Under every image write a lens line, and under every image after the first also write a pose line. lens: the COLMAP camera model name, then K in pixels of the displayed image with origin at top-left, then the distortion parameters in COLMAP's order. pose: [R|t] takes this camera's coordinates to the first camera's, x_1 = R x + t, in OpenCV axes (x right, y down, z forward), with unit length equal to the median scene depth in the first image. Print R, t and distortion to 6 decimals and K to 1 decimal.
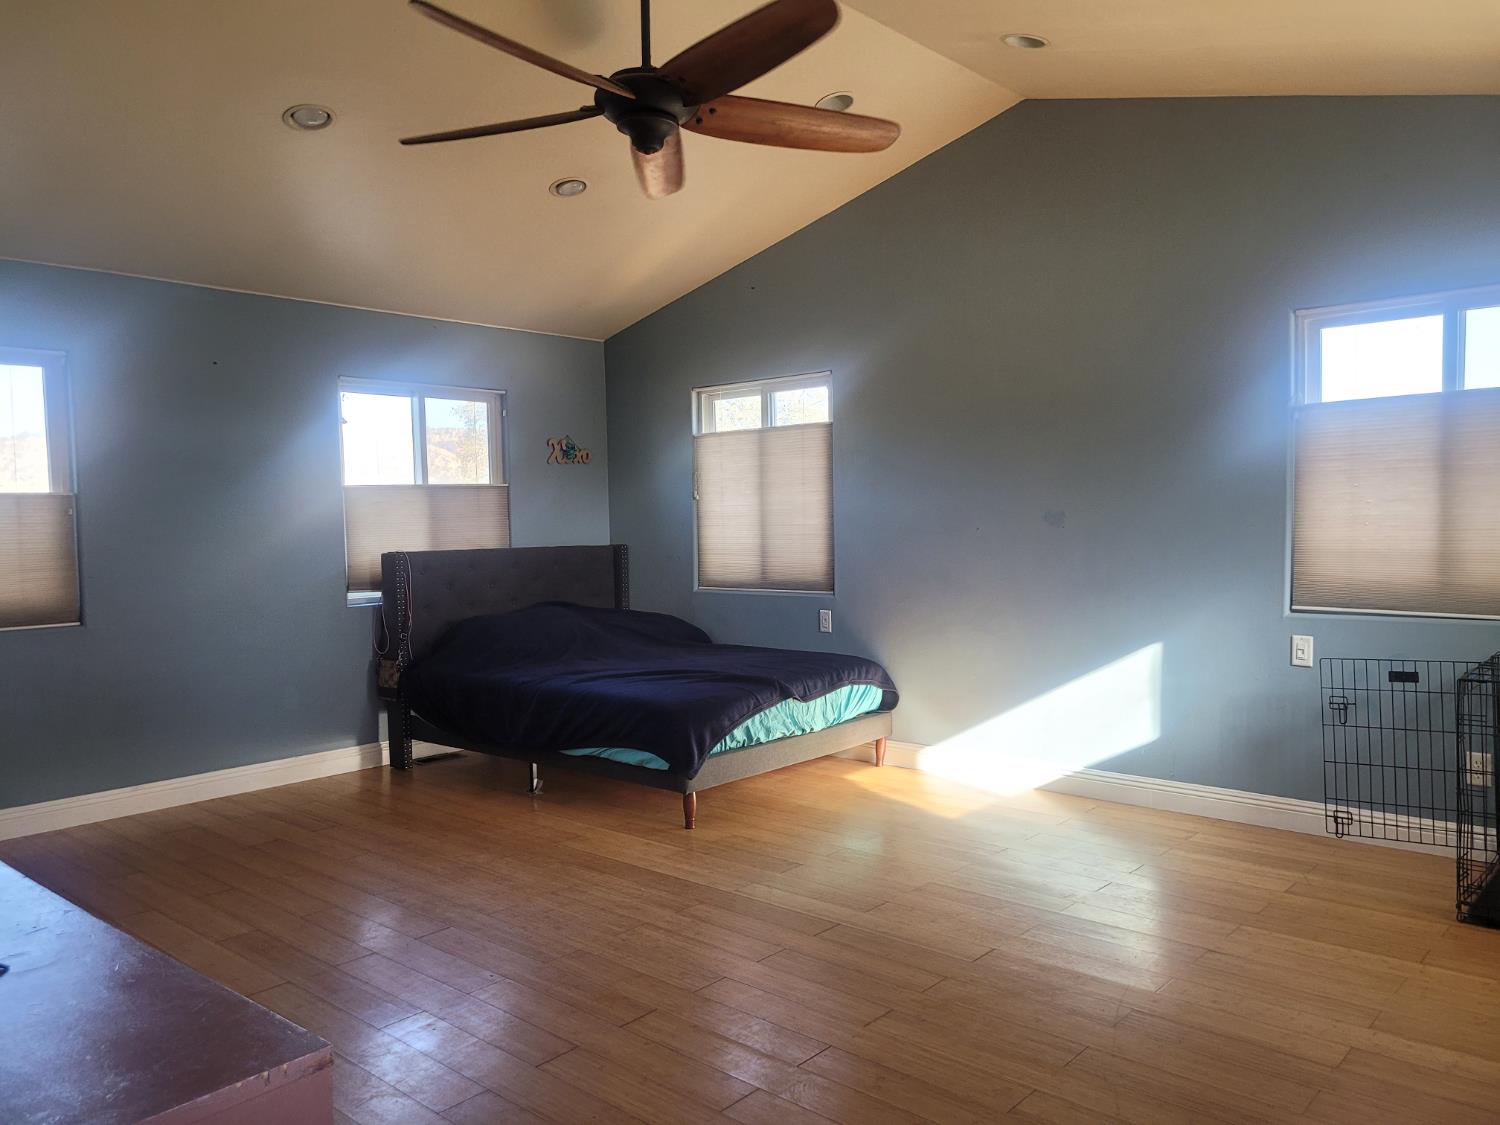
lens RADIAL K [[1126.9, 0, 748.6], [0, 1126.9, 558.9], [0, 0, 1]] dist [0.048835, -0.032452]
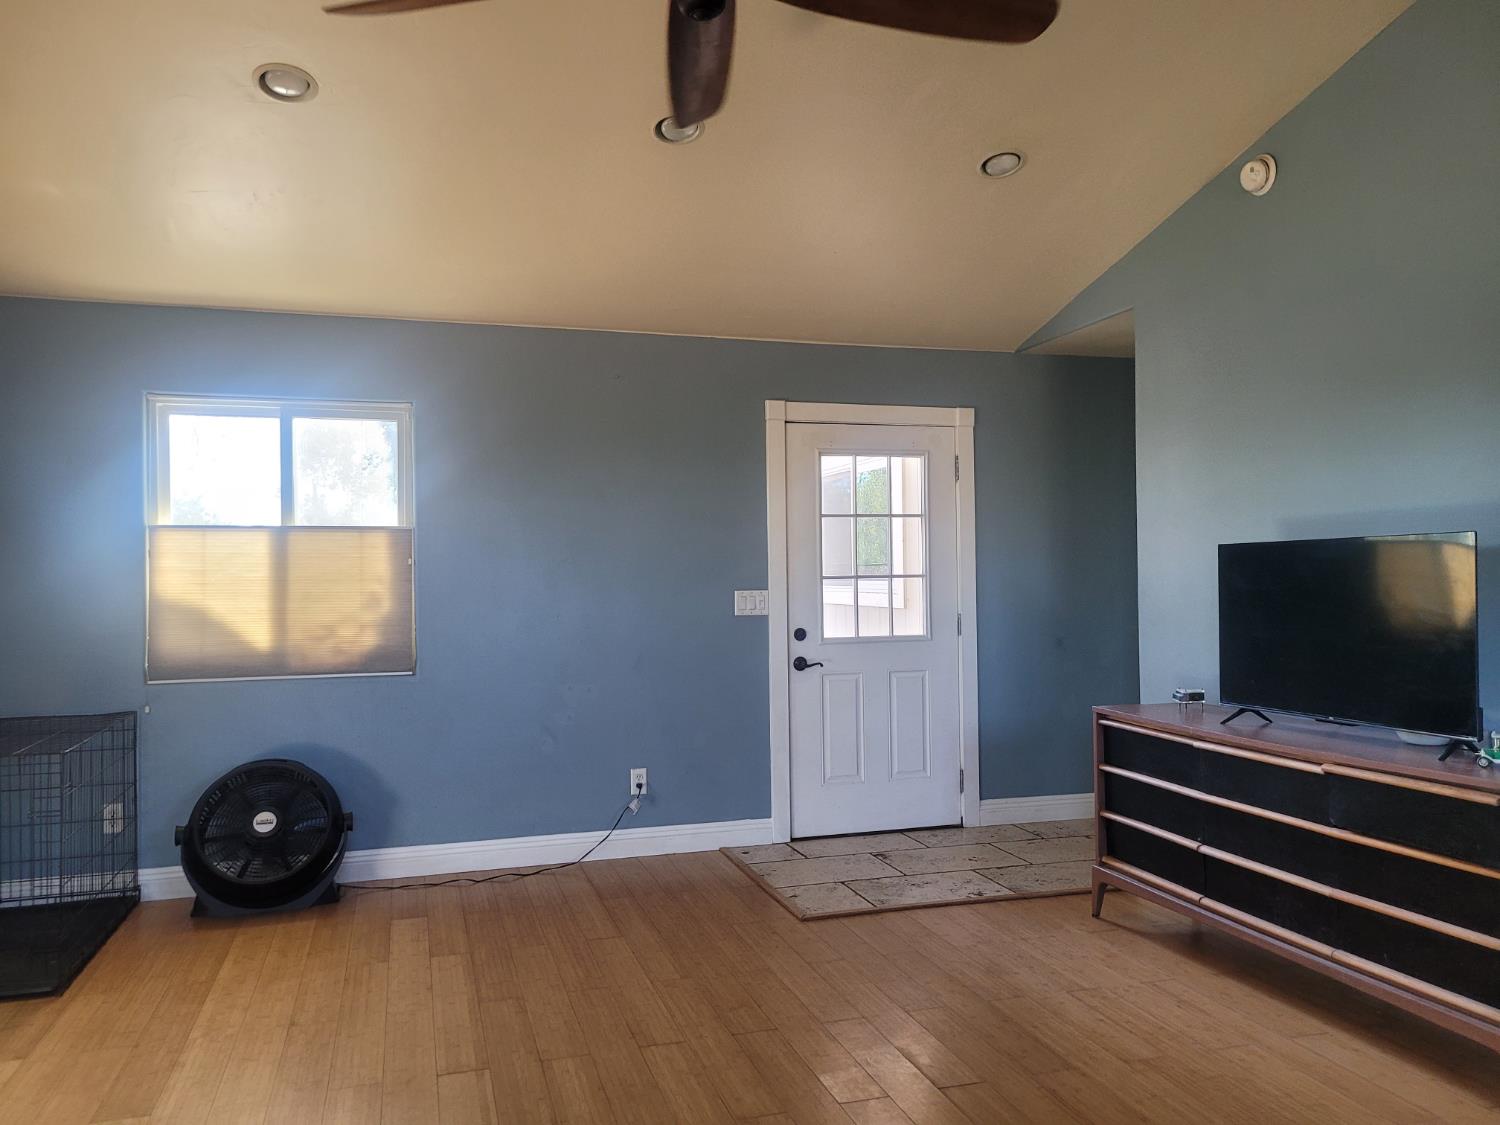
lens RADIAL K [[1126.9, 0, 745.6], [0, 1126.9, 562.5], [0, 0, 1]] dist [0.048835, -0.032452]
pose [[-0.851997, 0.019408, 0.523187, -0.464892], [0.035913, 0.999125, 0.021420, -0.074846], [-0.522314, 0.037039, -0.851949, 1.589808]]
